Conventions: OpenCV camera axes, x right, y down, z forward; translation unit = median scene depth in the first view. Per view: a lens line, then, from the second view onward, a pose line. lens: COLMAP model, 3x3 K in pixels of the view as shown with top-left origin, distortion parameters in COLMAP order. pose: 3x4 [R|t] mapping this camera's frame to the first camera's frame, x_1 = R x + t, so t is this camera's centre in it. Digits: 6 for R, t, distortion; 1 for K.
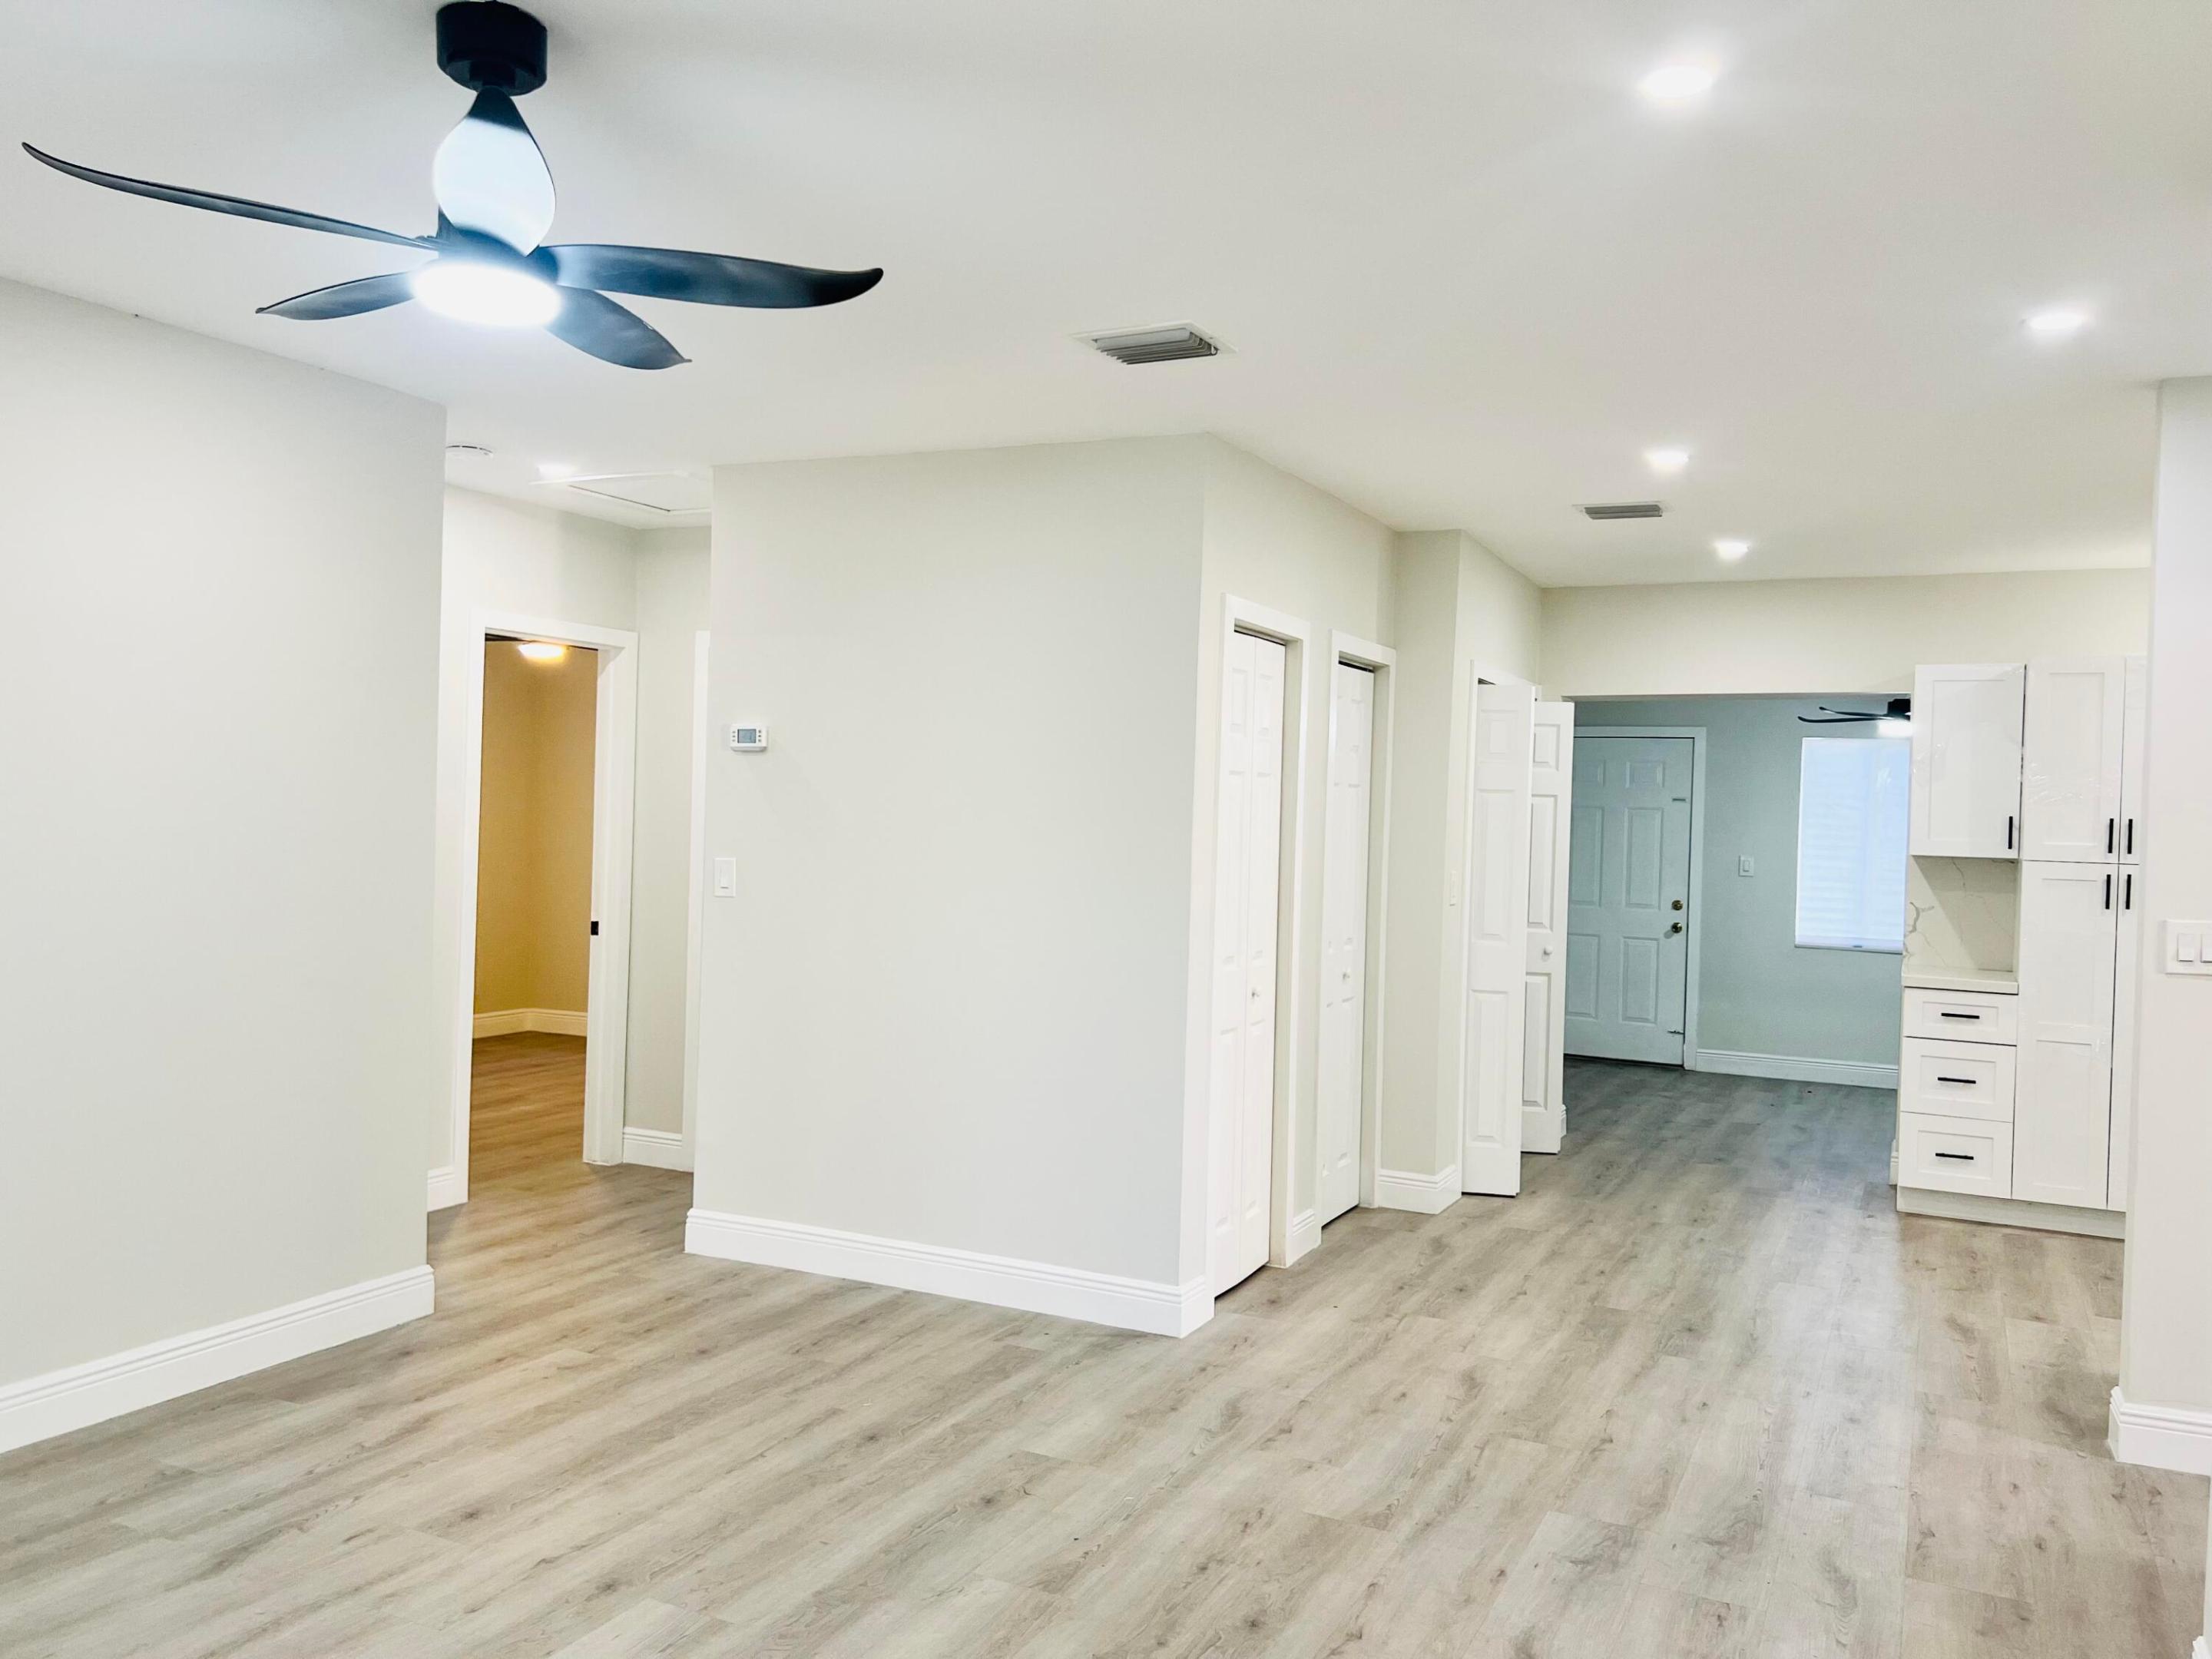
lens RADIAL K [[1659.8, 0, 1120.3], [0, 1659.8, 818.9], [0, 0, 1]] dist [0.020291, -0.010094]
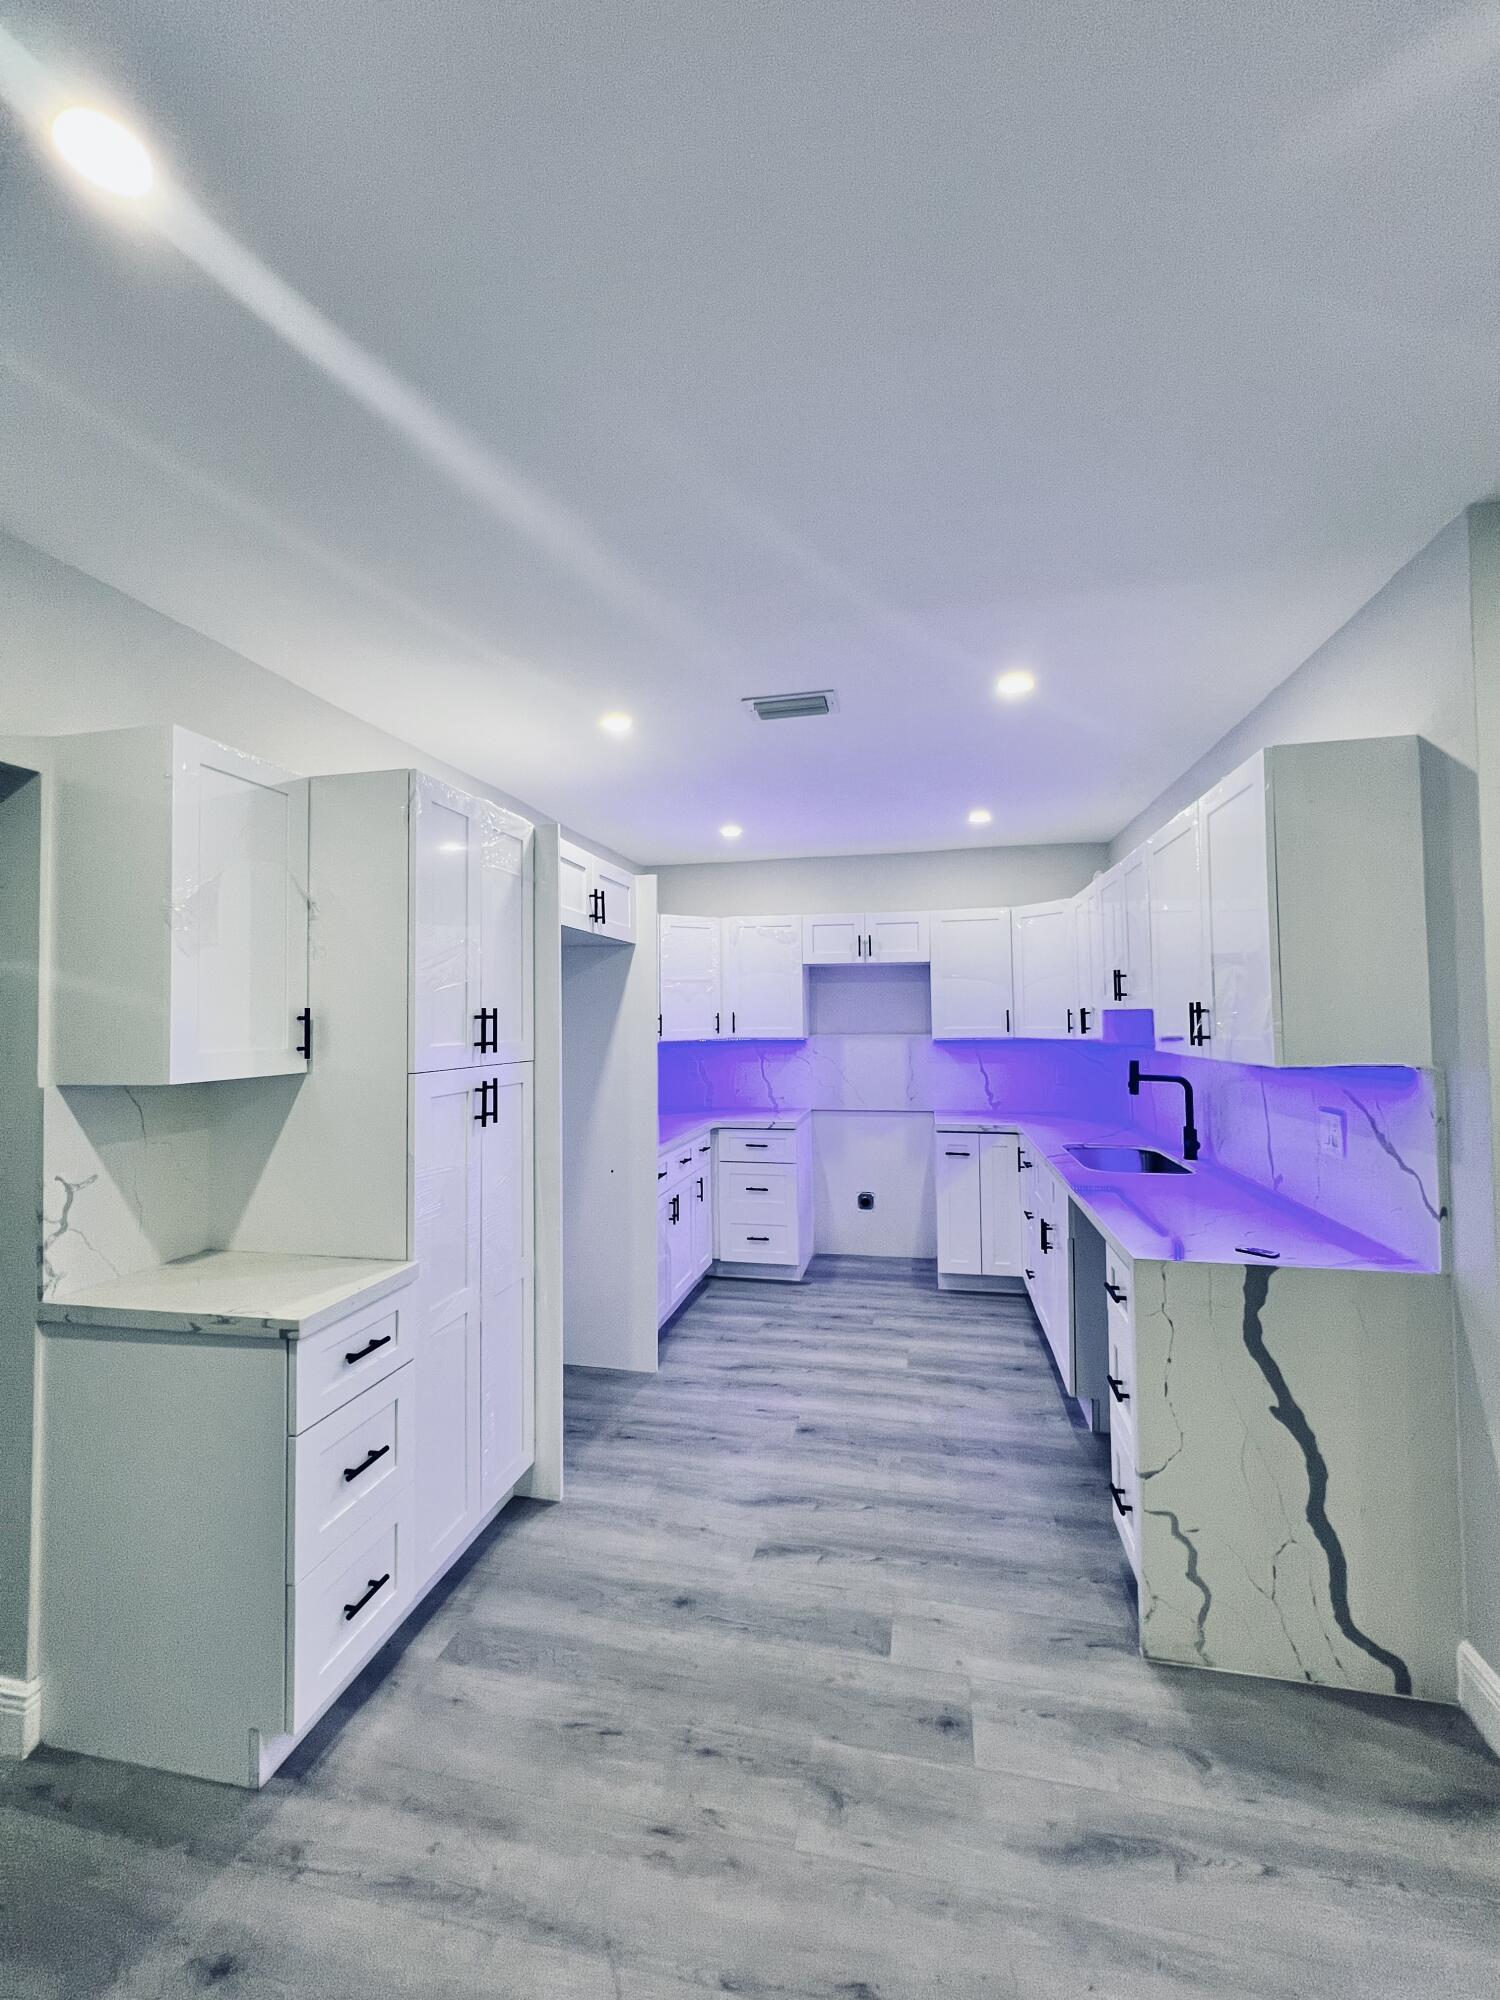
lens RADIAL K [[805.9, 0, 749.2], [0, 805.9, 997.5], [0, 0, 1]] dist [0.000959, 0.000295]
pose [[-0.240390, 0.003487, 0.970670, 0.334151], [0.012785, 0.999918, -0.000426, -0.005587], [-0.970592, 0.012308, -0.240415, 1.592943]]
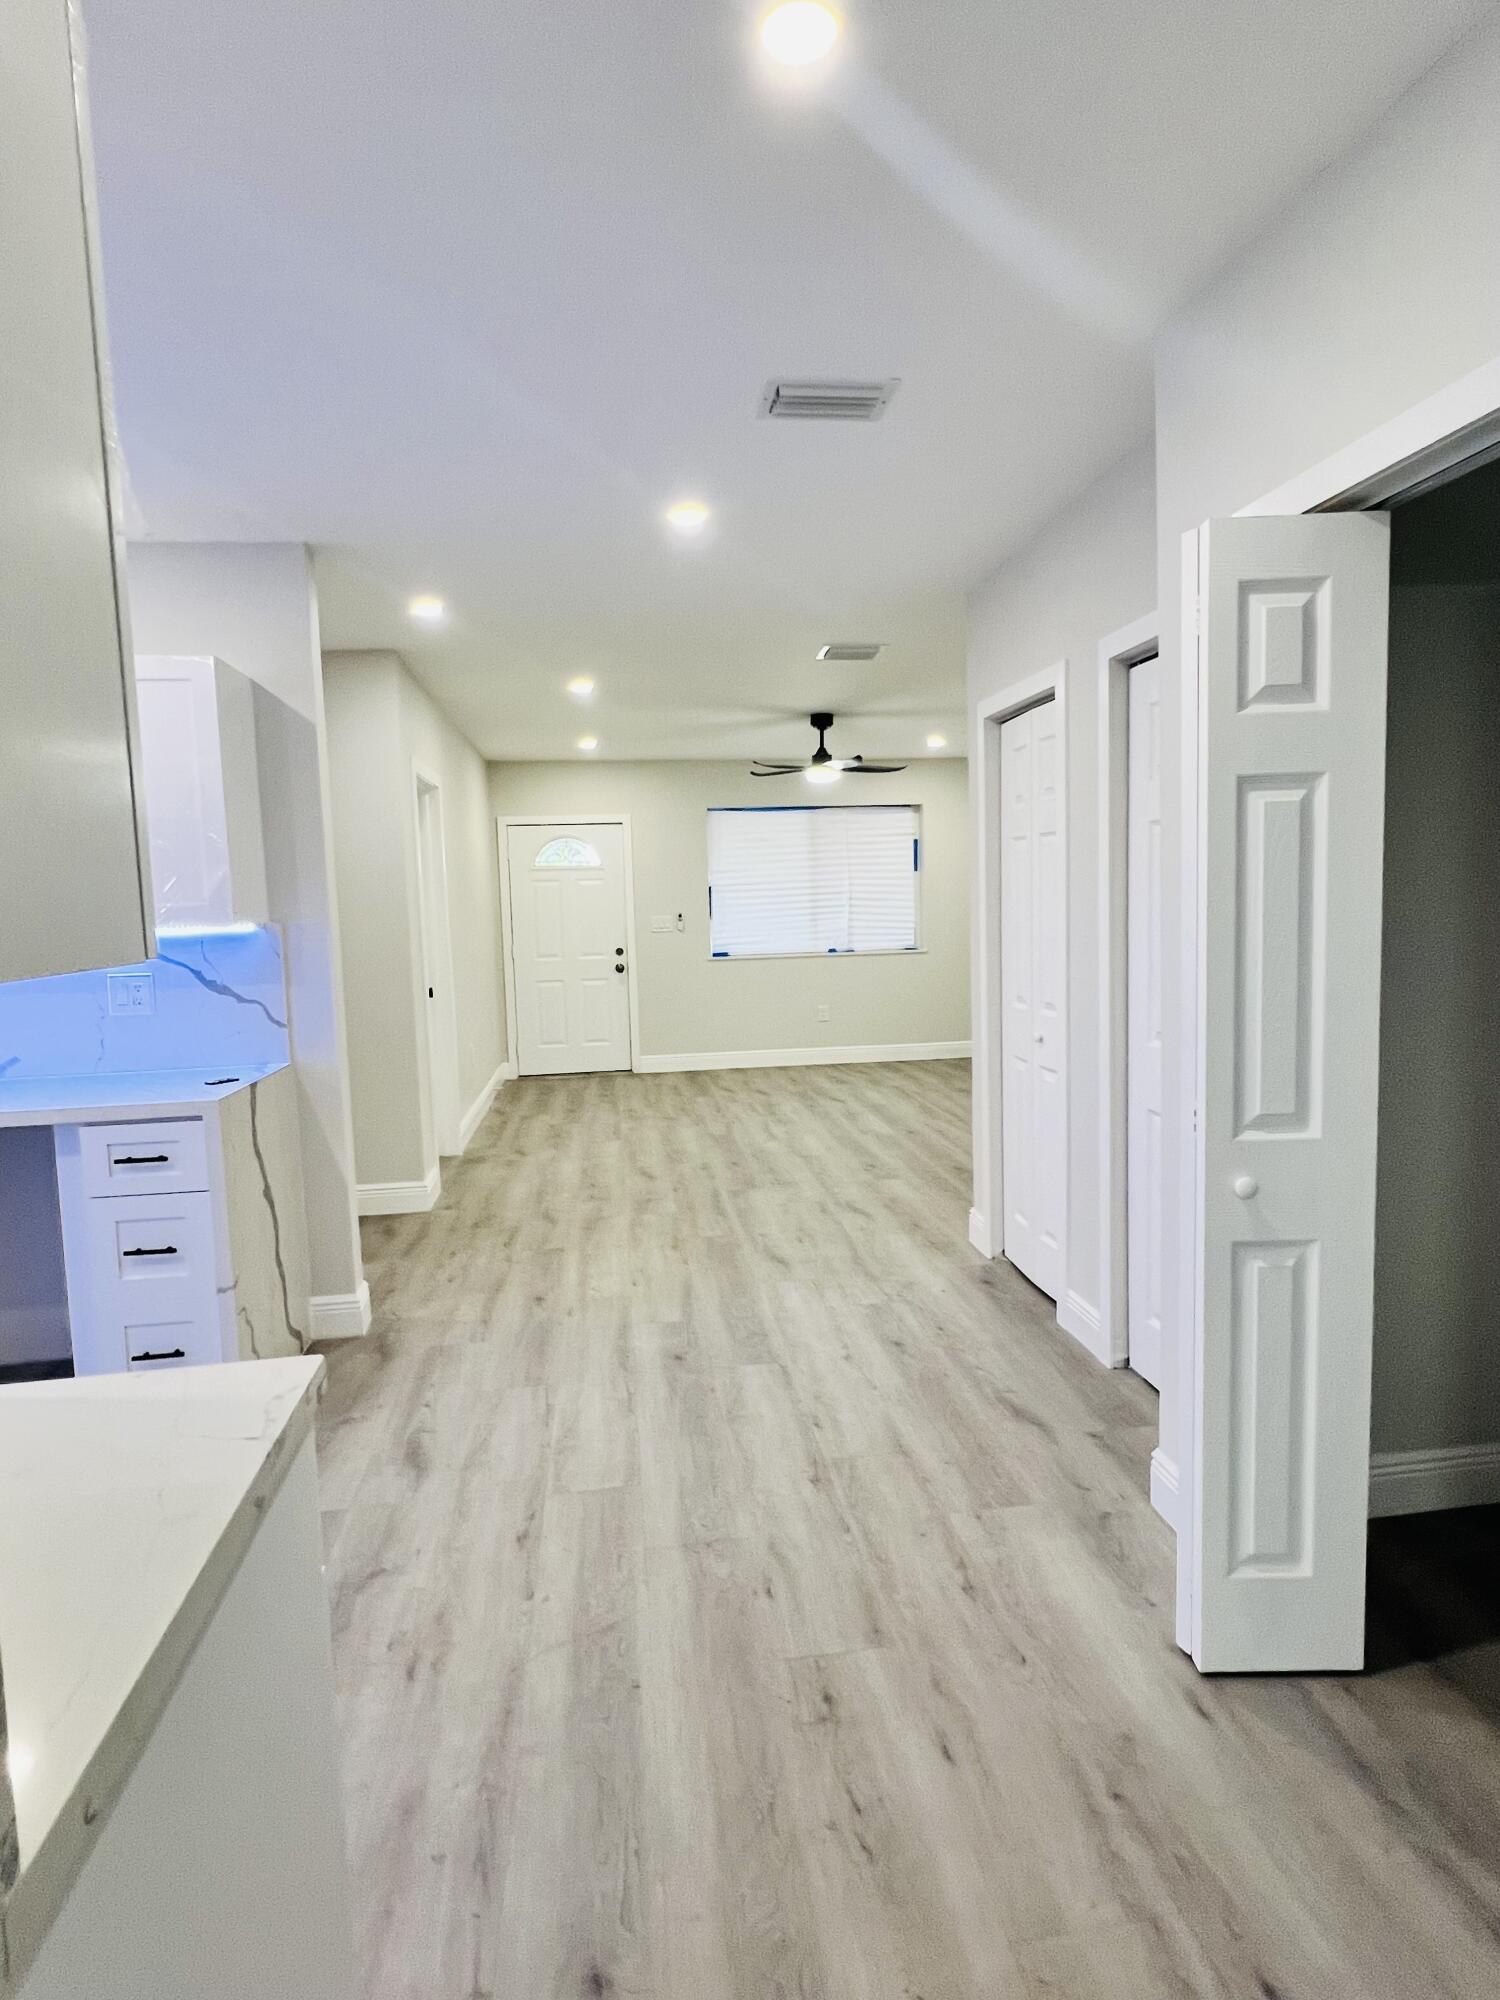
lens RADIAL K [[1055.1, 0, 754.2], [0, 1055.1, 990.6], [0, 0, 1]] dist [-0.005212, 0.000156]
pose [[-0.826581, 0.042572, -0.561205, 0.876693], [-0.001339, 0.996984, 0.077602, 0.029483], [0.562816, 0.064896, -0.824031, 2.051962]]
